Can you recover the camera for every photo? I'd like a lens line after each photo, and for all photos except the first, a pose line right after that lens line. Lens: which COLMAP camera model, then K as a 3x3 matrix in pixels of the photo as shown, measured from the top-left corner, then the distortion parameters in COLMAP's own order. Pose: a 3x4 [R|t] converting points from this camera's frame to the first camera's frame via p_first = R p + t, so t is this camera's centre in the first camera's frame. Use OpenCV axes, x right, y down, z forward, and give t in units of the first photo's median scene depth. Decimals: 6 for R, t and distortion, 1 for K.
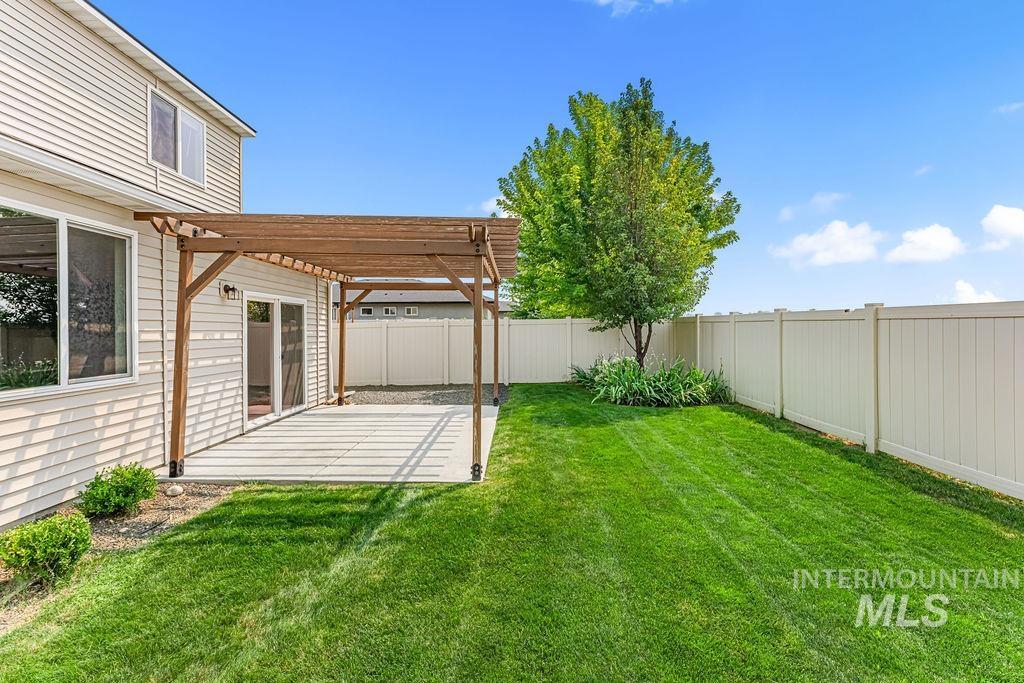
lens RADIAL K [[414.6, 0, 514.0], [0, 414.6, 335.6], [0, 0, 1]] dist [0.001034, -0.001239]
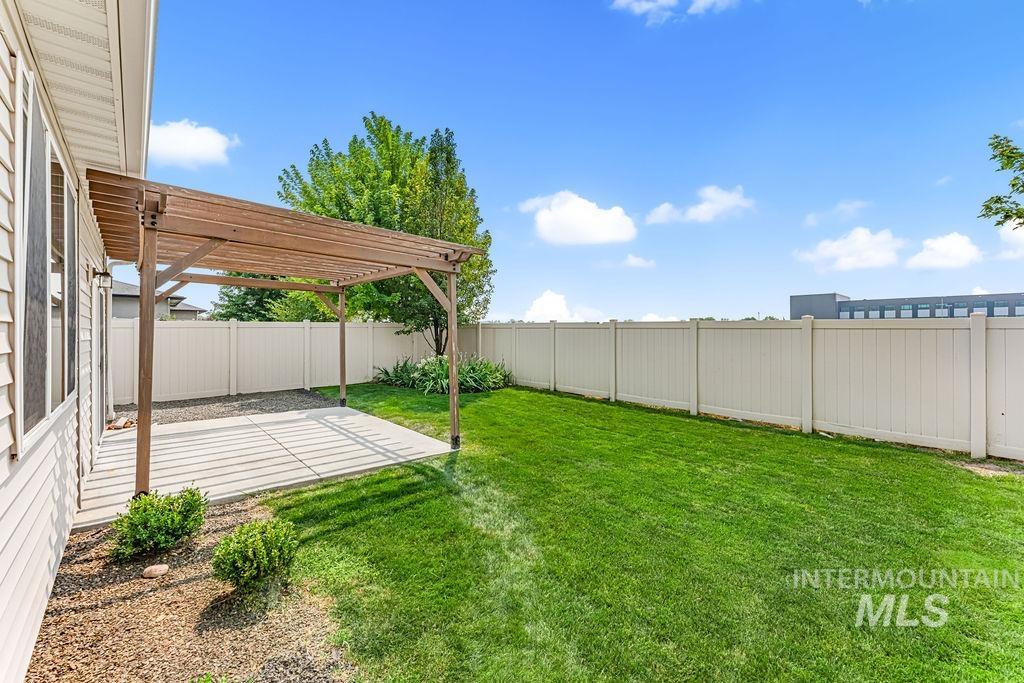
lens RADIAL K [[414.6, 0, 504.9], [0, 414.6, 338.3], [0, 0, 1]] dist [0.001034, -0.001239]
pose [[0.745857, 0.000879, 0.666106, -0.813634], [0.003368, 0.999981, -0.005091, 0.015000], [-0.666098, 0.006041, 0.745840, -0.052814]]
